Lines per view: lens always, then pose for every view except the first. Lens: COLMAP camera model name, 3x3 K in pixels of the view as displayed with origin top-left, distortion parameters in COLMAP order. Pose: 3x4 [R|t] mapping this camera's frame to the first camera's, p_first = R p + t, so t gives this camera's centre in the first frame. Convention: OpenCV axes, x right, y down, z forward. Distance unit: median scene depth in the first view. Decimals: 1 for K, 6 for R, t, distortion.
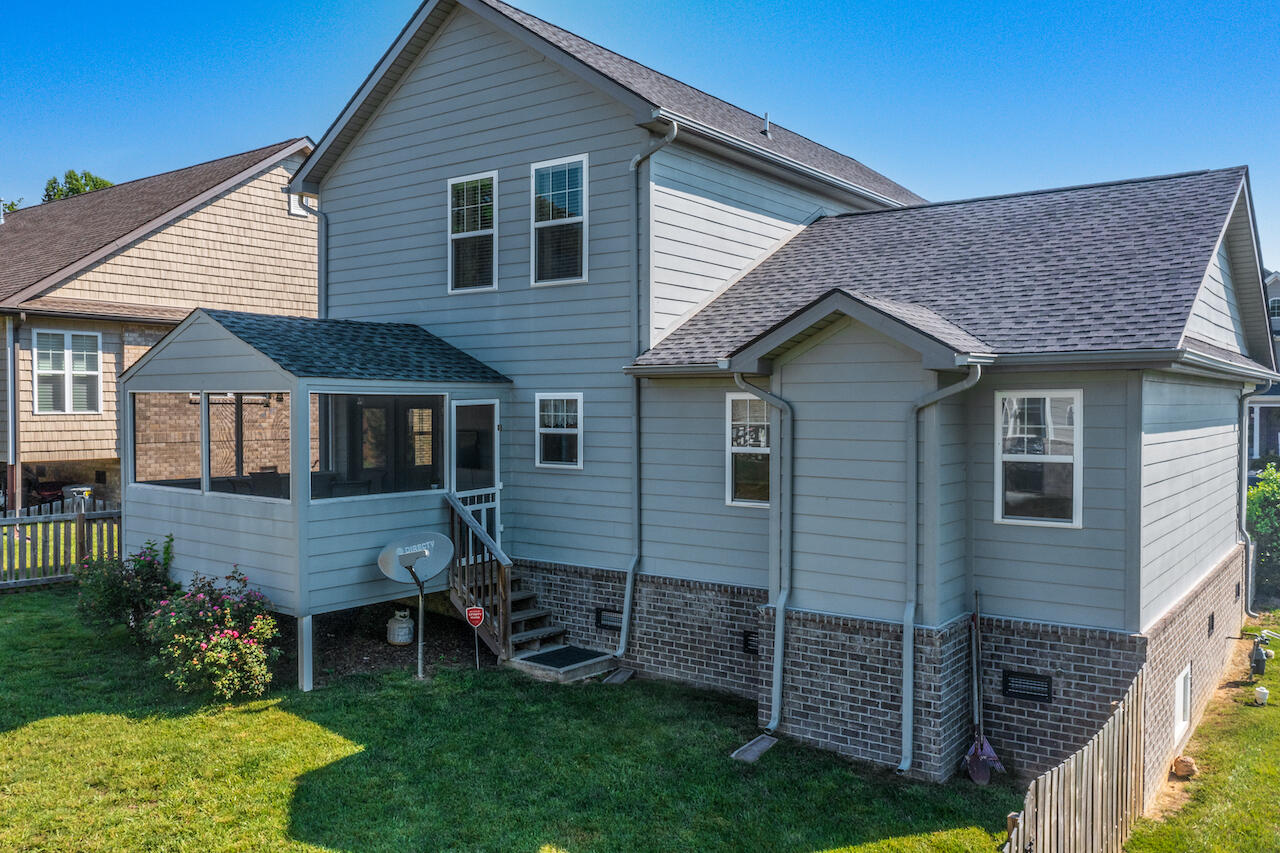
lens RADIAL K [[1011.3, 0, 634.5], [0, 1011.3, 430.5], [0, 0, 1]] dist [-0.010761, -0.007673]
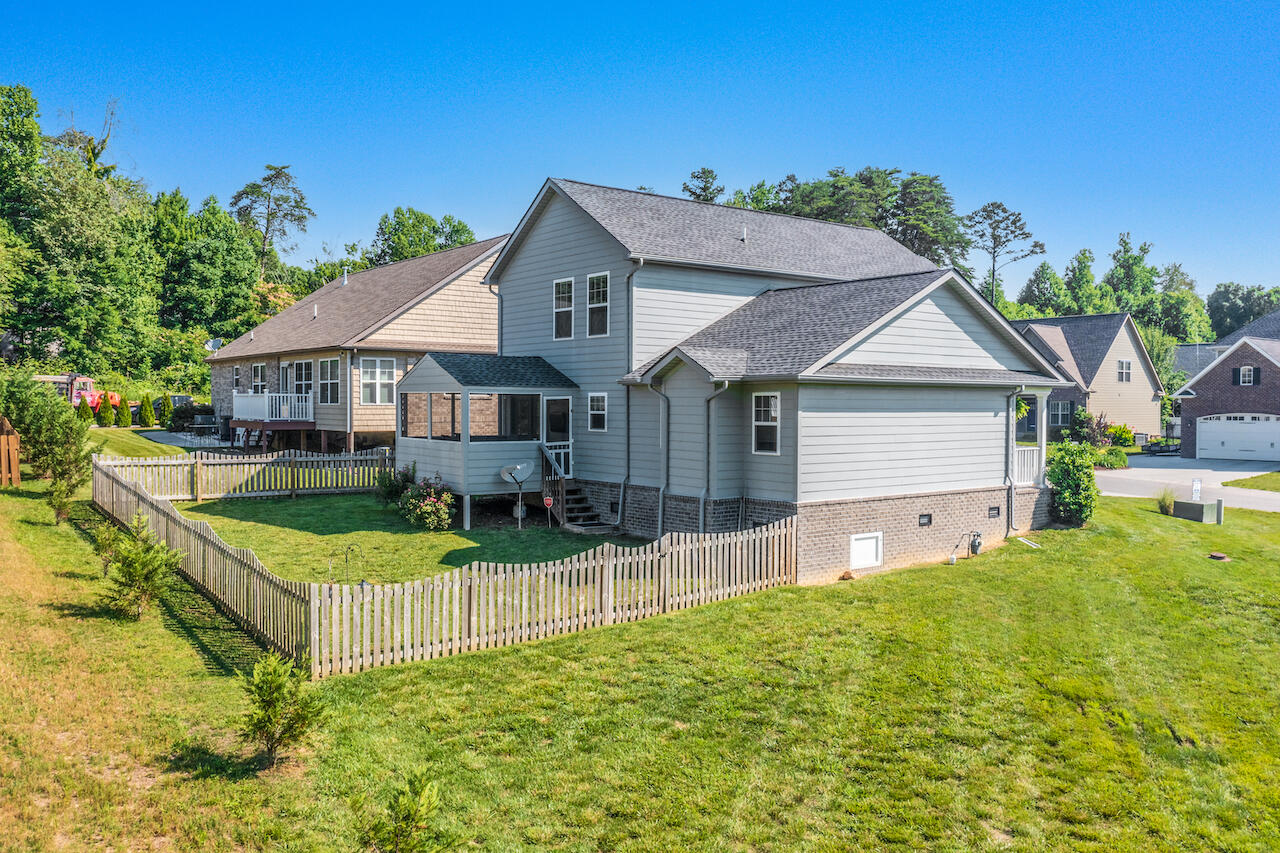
lens RADIAL K [[1011.3, 0, 634.5], [0, 1011.3, 430.5], [0, 0, 1]] dist [-0.010761, -0.007673]
pose [[0.960221, 0.009884, -0.279065, 0.522980], [-0.009705, 0.999951, 0.002021, 0.029769], [0.279071, 0.000768, 0.960270, -0.826162]]
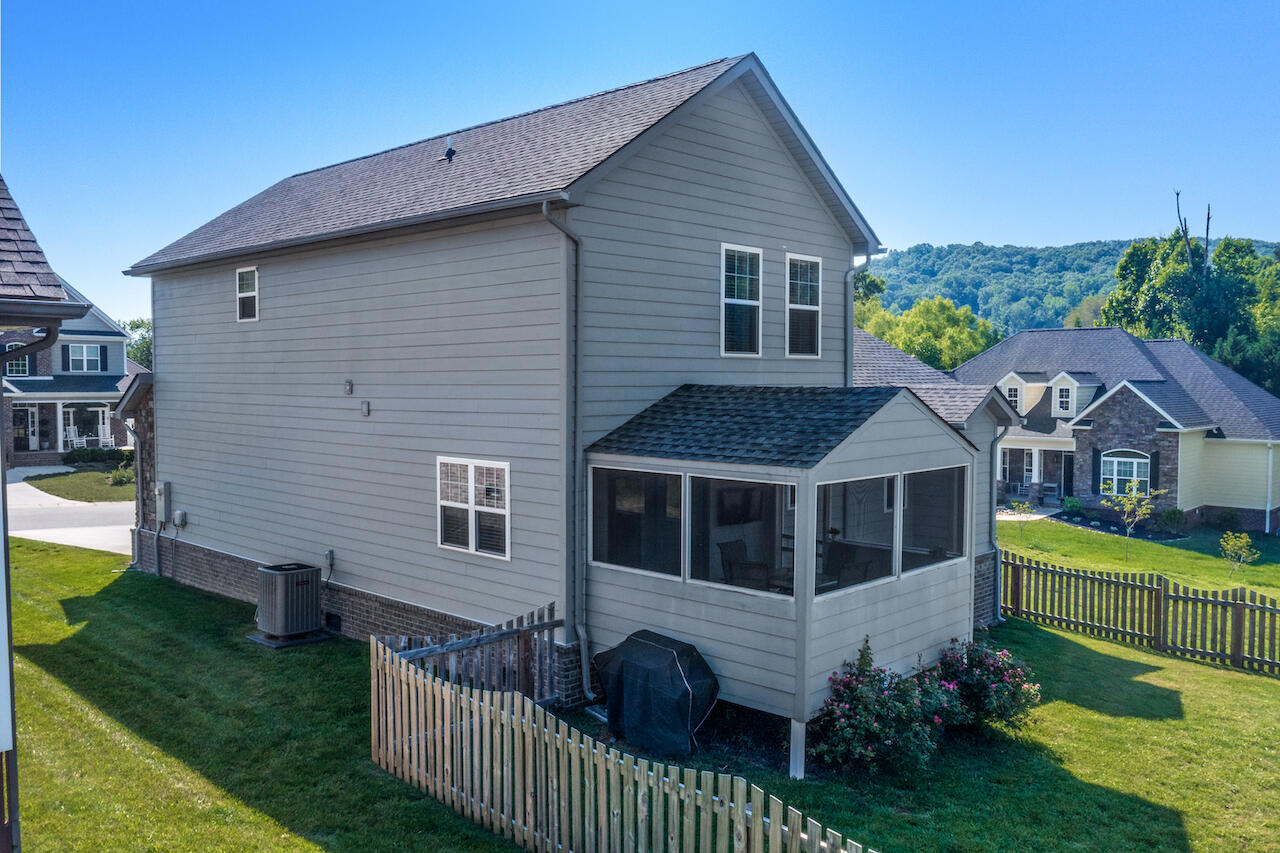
lens RADIAL K [[1011.3, 0, 634.5], [0, 1011.3, 430.5], [0, 0, 1]] dist [-0.010761, -0.007673]
pose [[0.134315, -0.057270, 0.989282, -1.277117], [0.025866, 0.998191, 0.054274, -0.125525], [-0.990601, 0.018299, 0.135553, 1.008980]]
